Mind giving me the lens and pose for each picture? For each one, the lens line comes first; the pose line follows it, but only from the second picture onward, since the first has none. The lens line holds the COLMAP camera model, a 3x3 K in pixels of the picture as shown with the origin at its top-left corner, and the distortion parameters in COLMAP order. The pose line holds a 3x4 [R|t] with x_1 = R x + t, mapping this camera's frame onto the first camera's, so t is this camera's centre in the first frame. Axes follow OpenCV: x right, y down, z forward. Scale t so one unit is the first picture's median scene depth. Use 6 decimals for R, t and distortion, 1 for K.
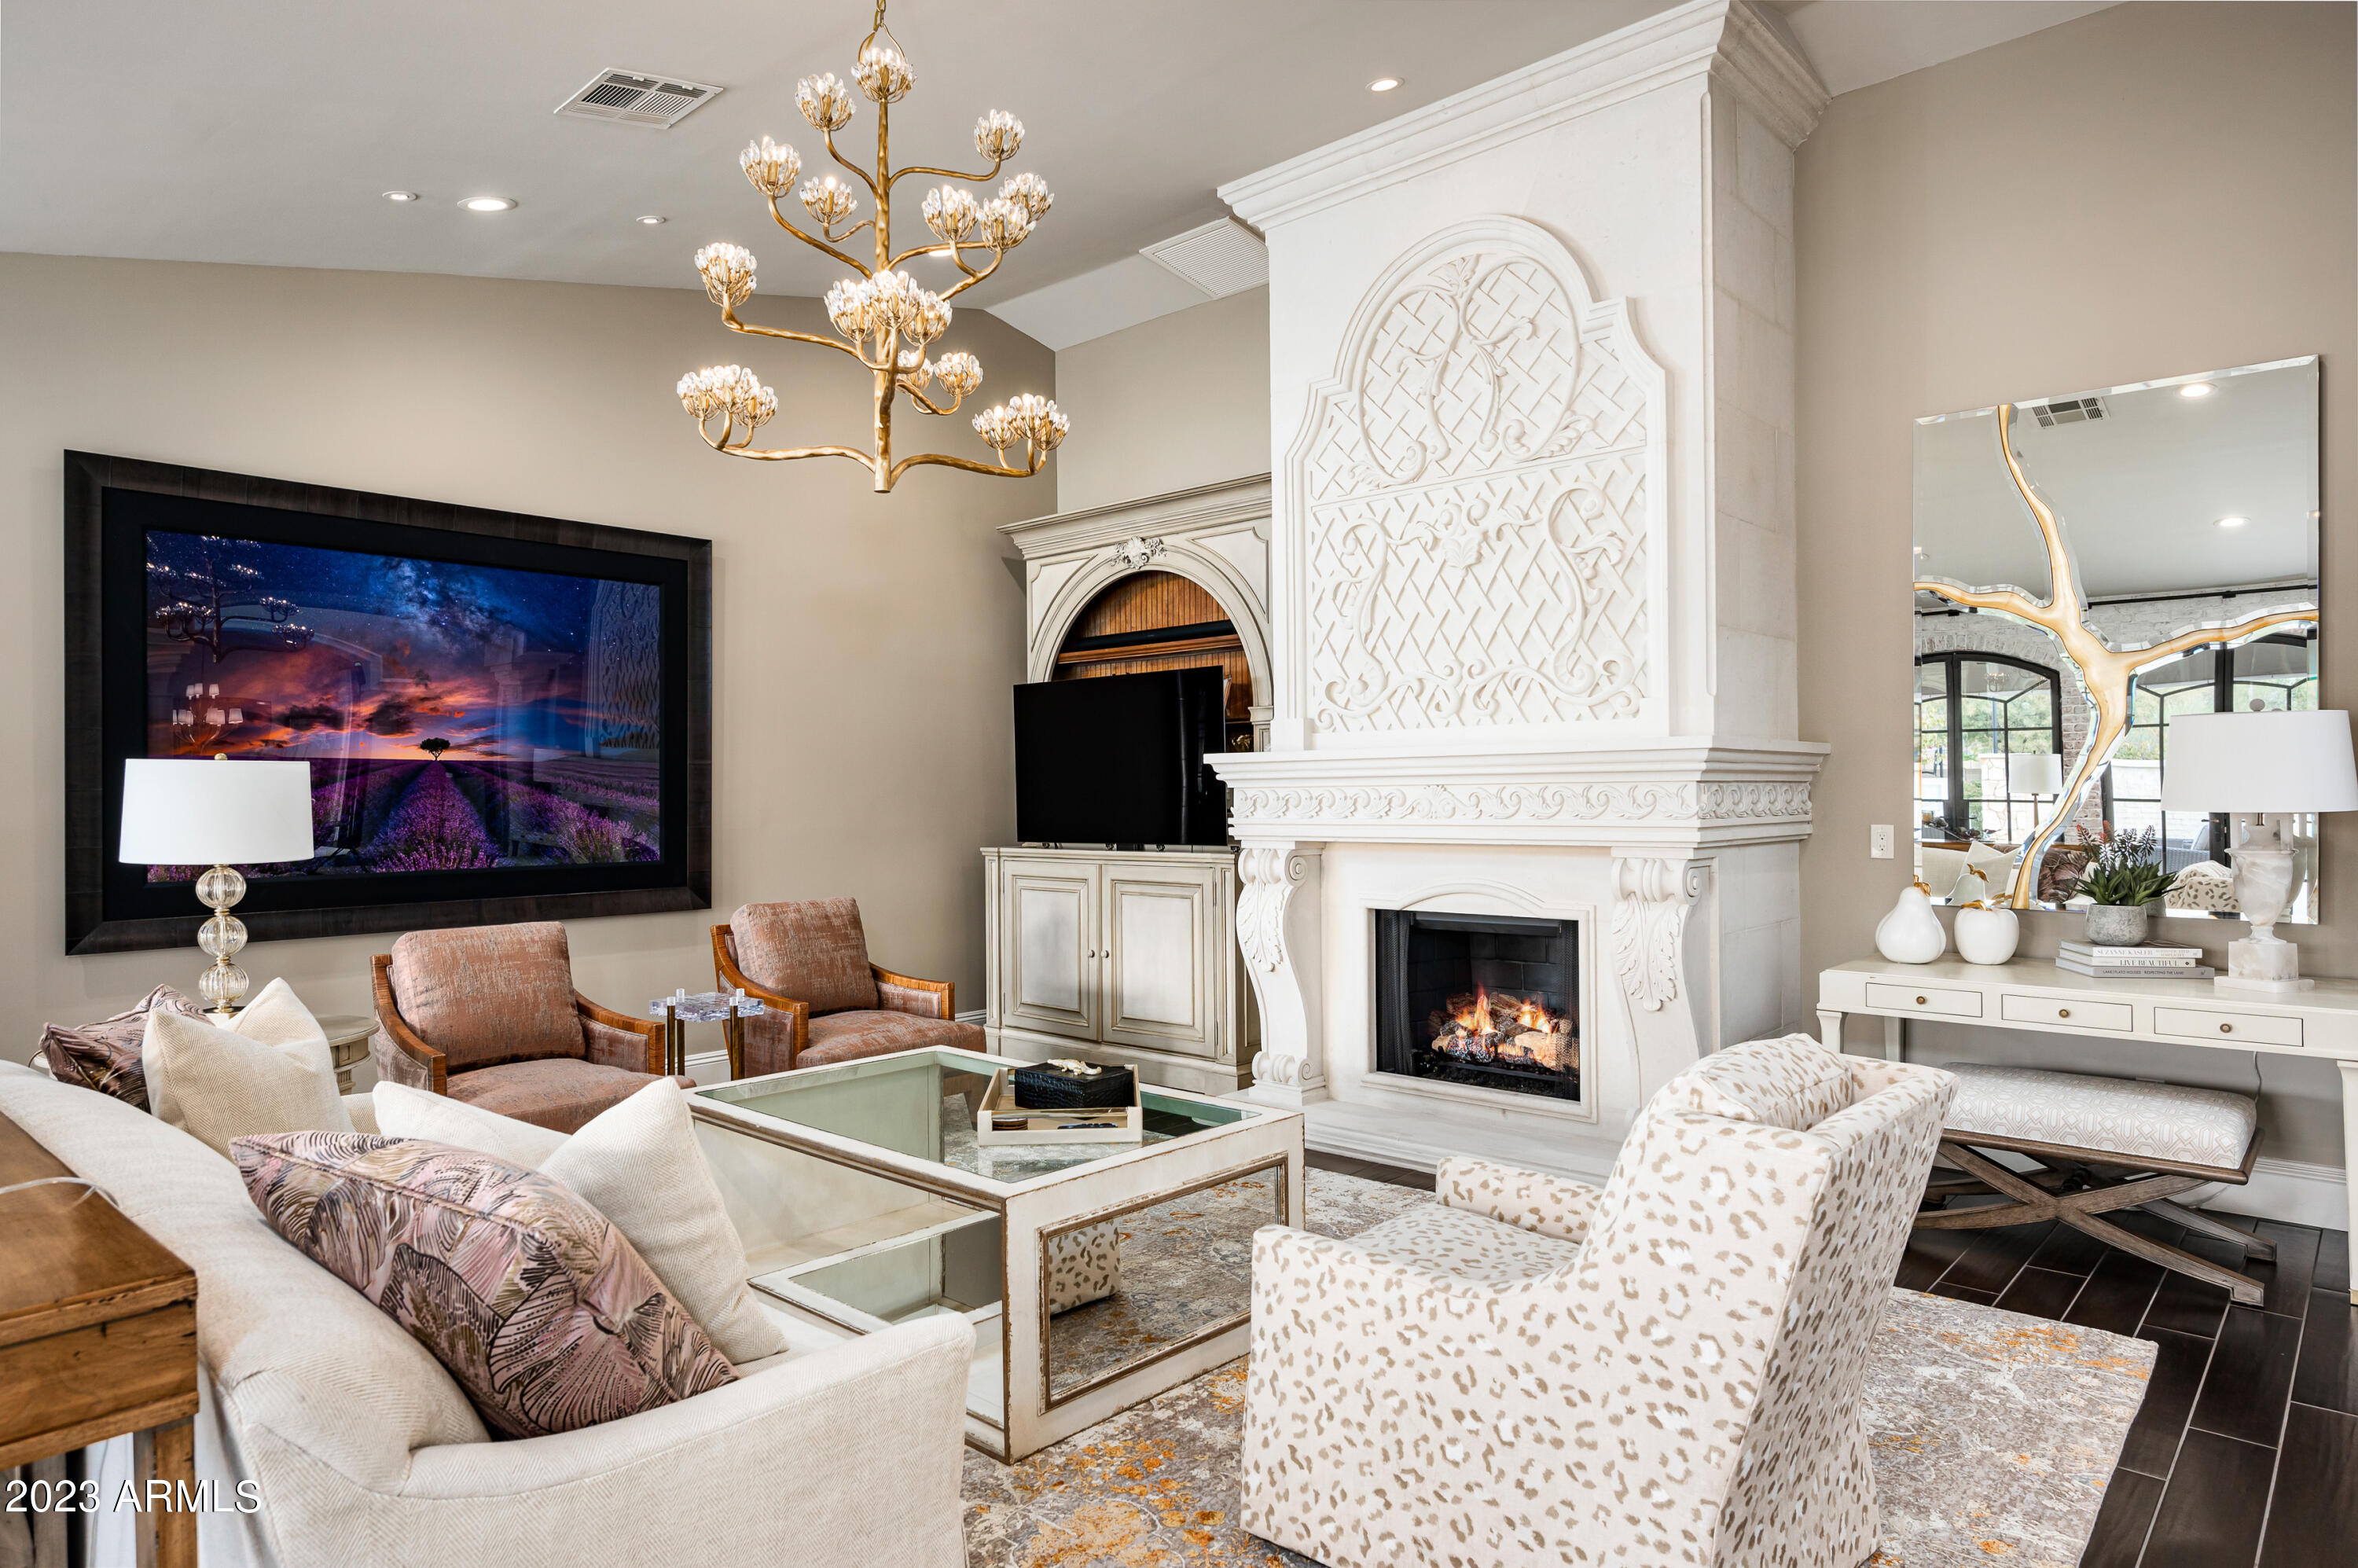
lens RADIAL K [[1378.9, 0, 1185.2], [0, 1378.9, 785.2], [0, 0, 1]] dist [0.001839, 0.000239]
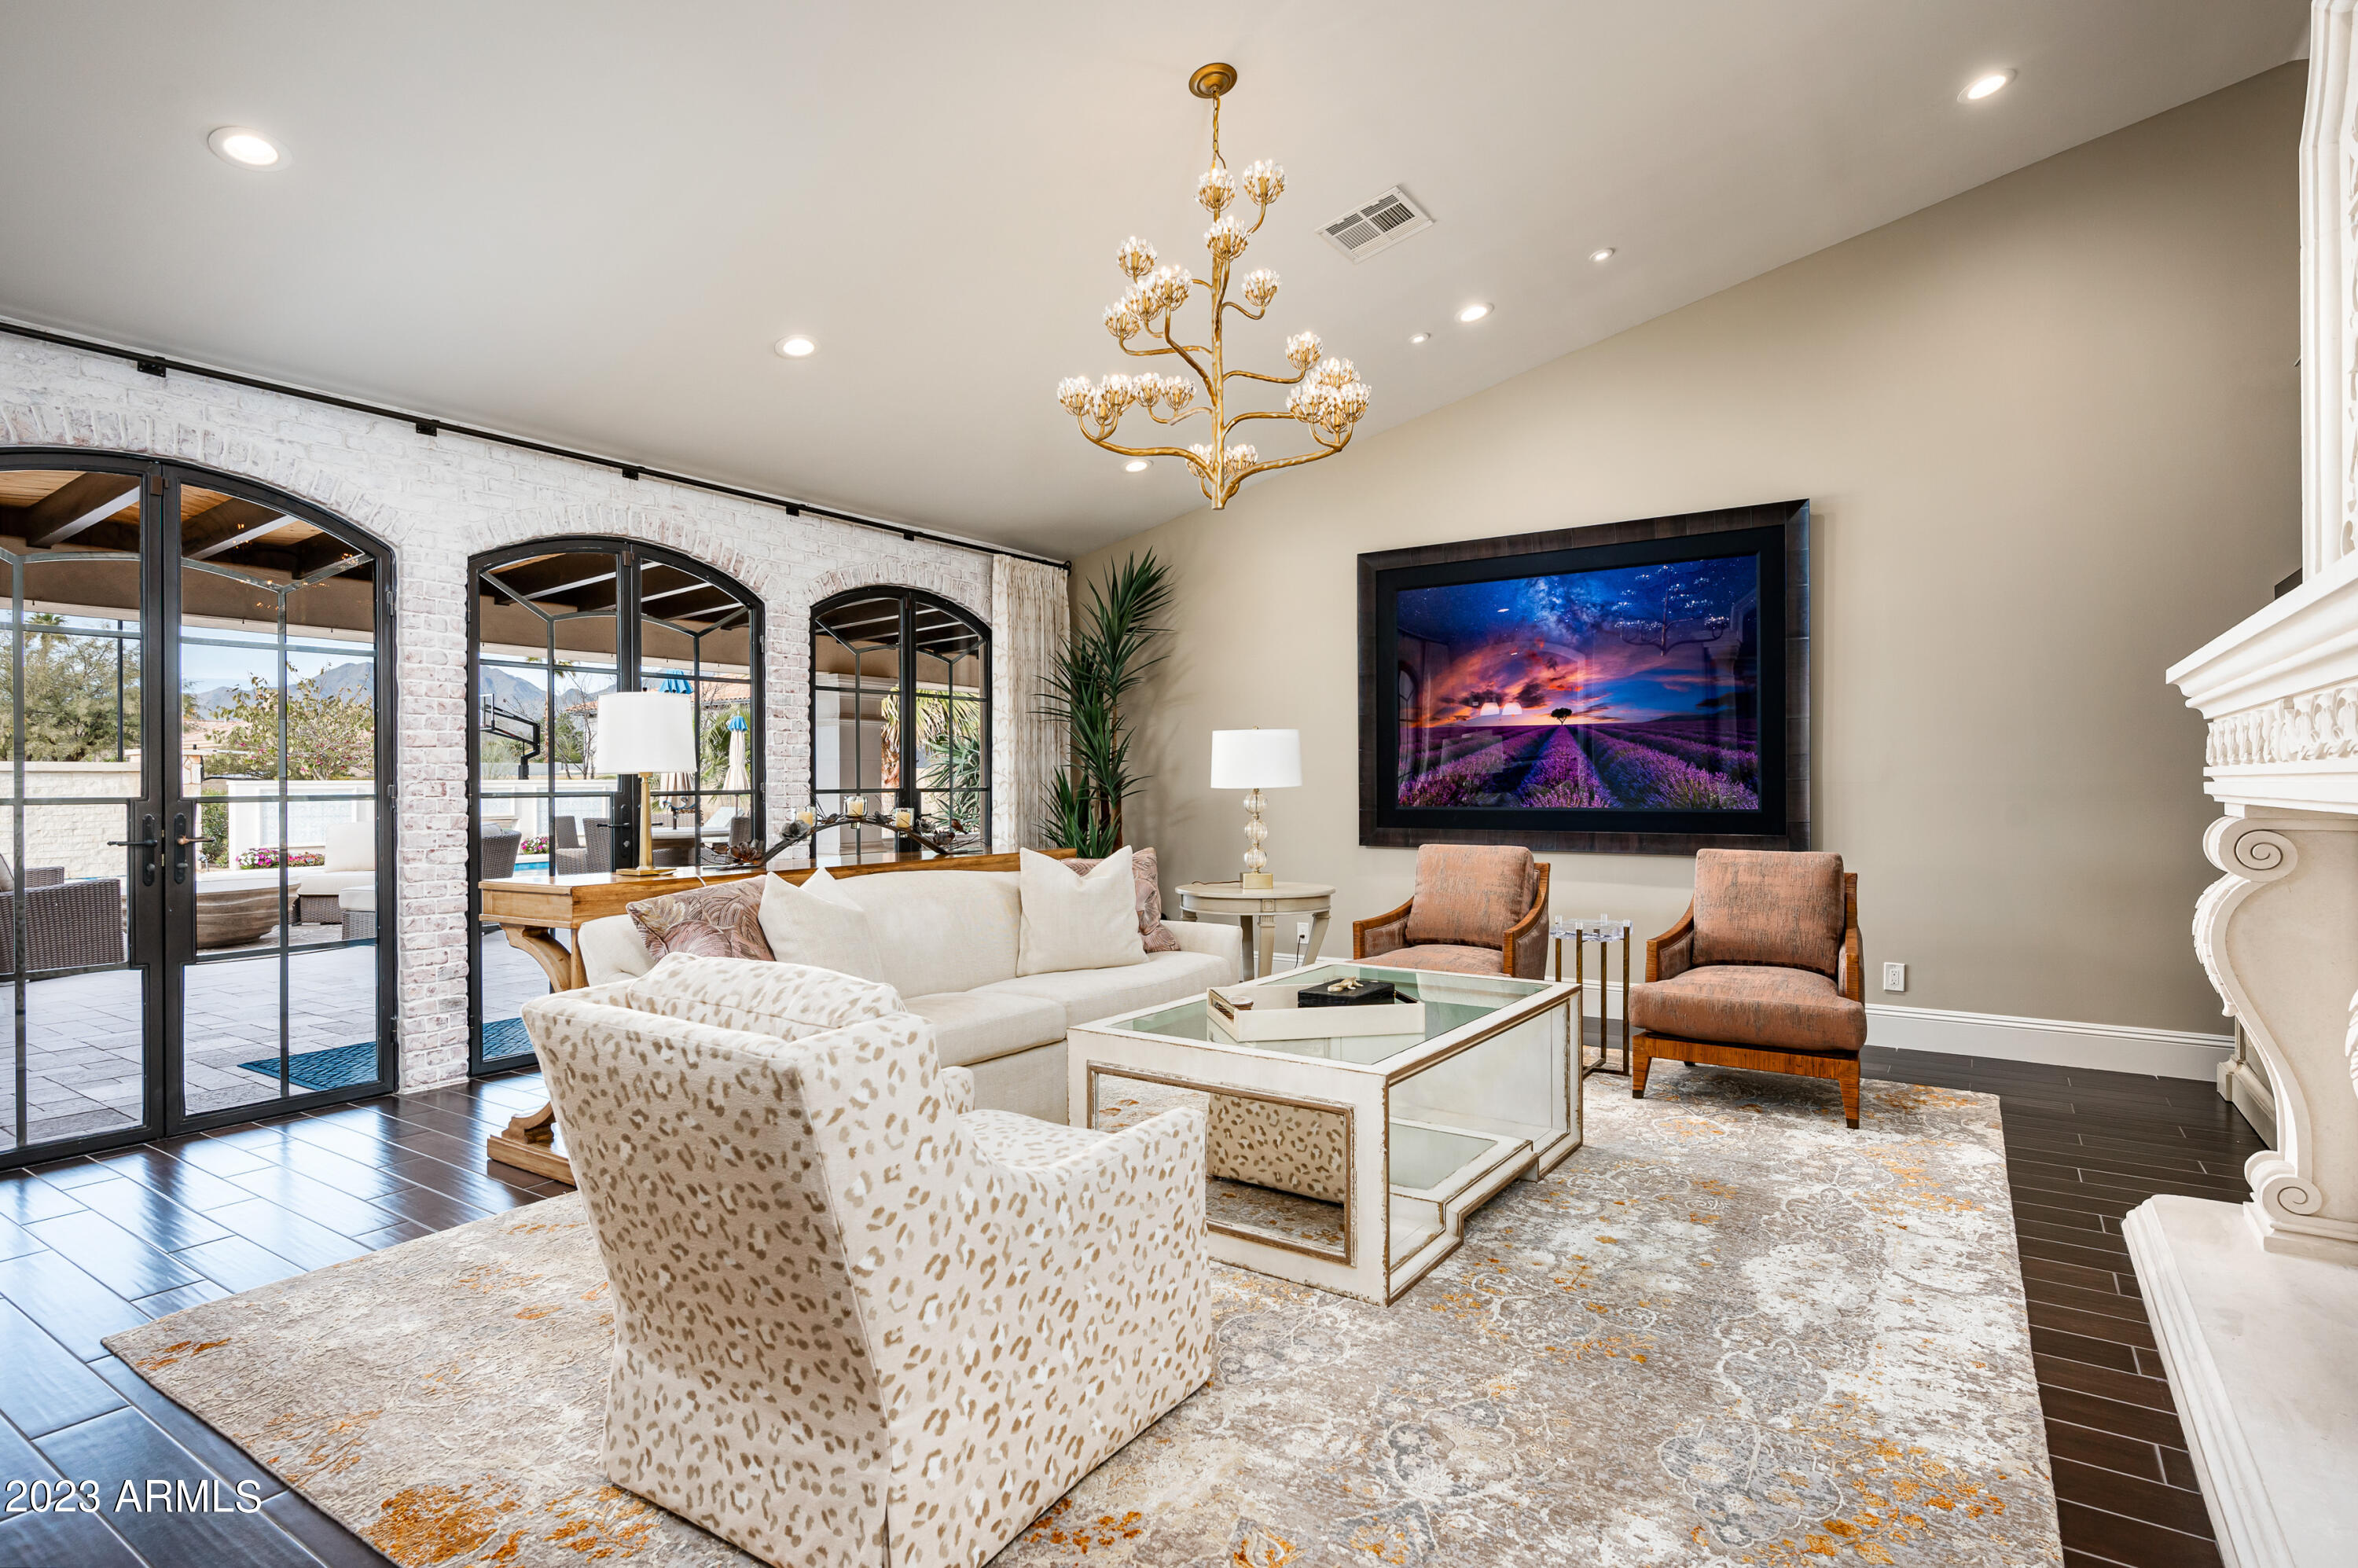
lens RADIAL K [[1185.9, 0, 1191.7], [0, 1185.9, 786.0], [0, 0, 1]] dist [-0.003355, -0.000569]
pose [[0.136949, 0.012083, -0.990504, 0.537195], [0.011567, 0.999838, 0.013796, 0.020924], [0.990511, -0.013347, 0.136787, 0.488892]]
